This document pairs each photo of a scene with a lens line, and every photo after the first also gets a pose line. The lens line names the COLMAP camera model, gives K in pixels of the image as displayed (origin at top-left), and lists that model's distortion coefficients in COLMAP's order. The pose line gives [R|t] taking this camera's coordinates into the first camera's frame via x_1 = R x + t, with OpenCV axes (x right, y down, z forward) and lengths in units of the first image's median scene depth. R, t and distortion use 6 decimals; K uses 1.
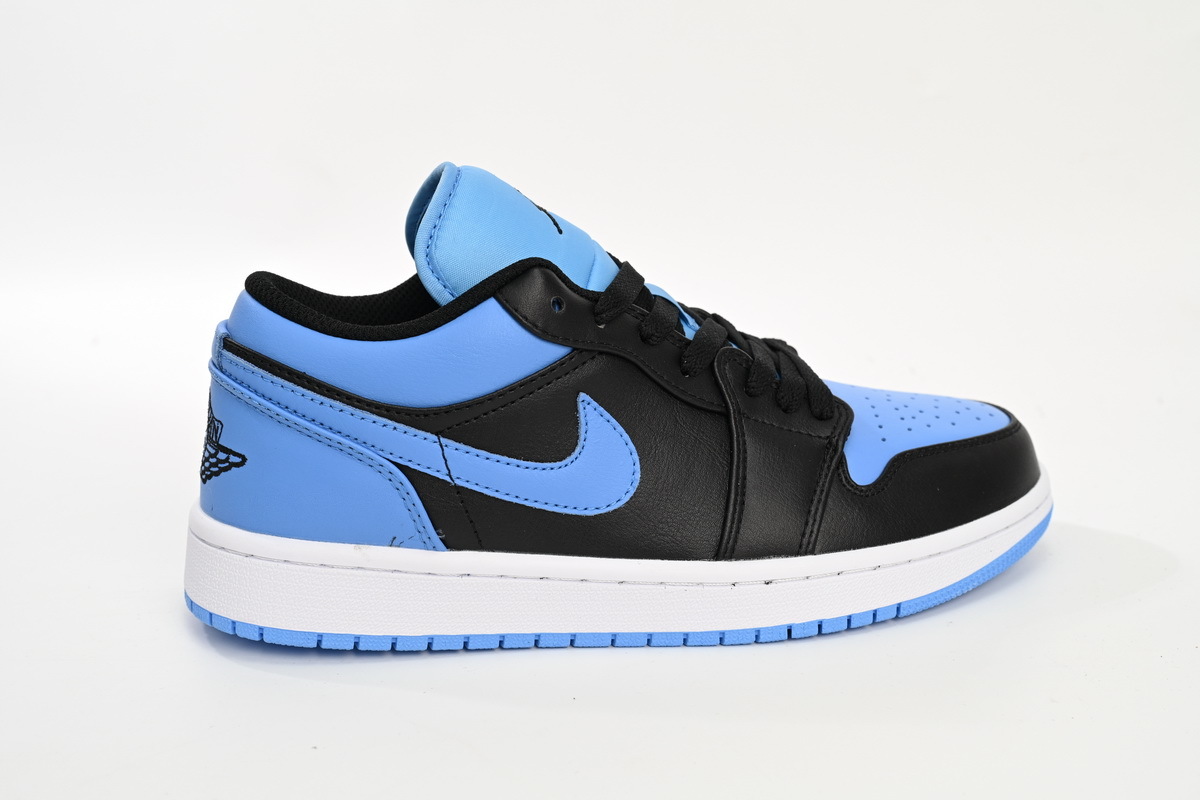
lens RADIAL K [[1569.0, 0, 600.0], [0, 1569.0, 400.0], [0, 0, 1]] dist [-0.000996, -0.000938]
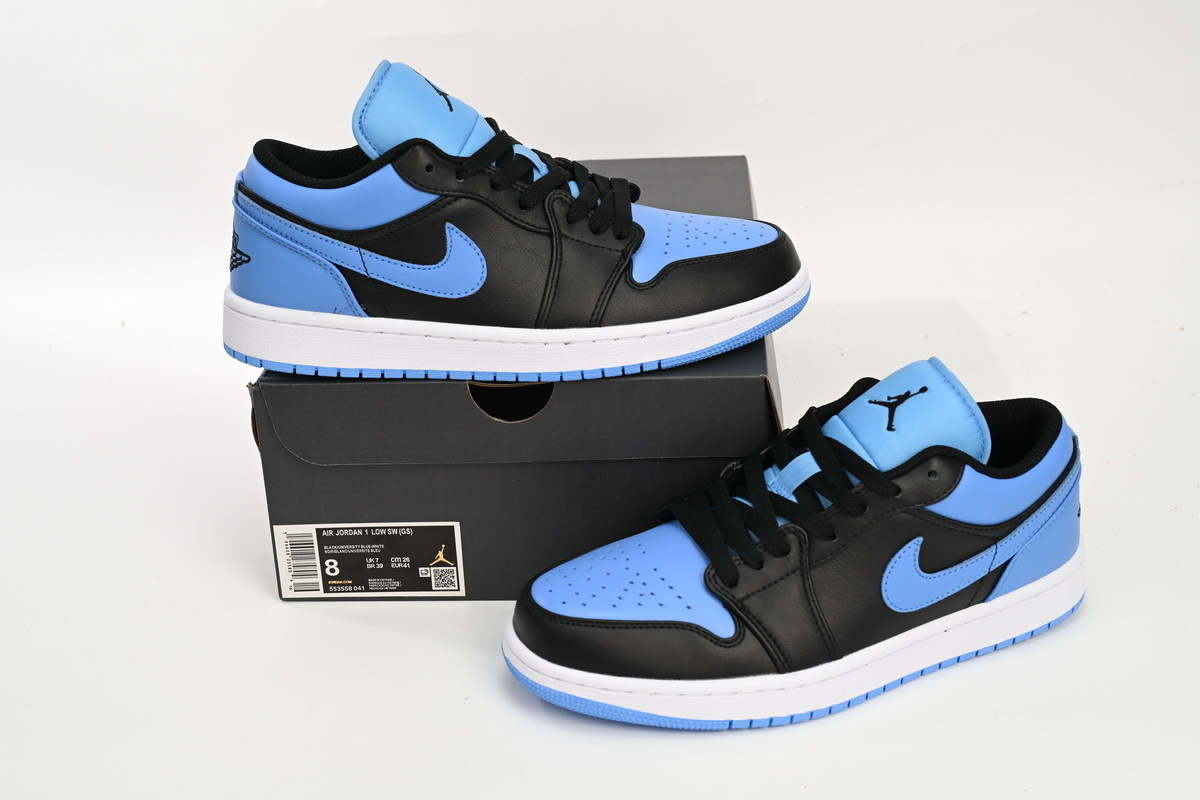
lens RADIAL K [[1721.1, 0, 600.0], [0, 1721.1, 400.0], [0, 0, 1]] dist [-0.028240, -0.028720]
pose [[0.983154, 0.040981, -0.178126, 0.464963], [-0.012523, 0.987354, 0.158039, -0.105690], [0.182350, -0.153146, 0.971234, -0.715229]]
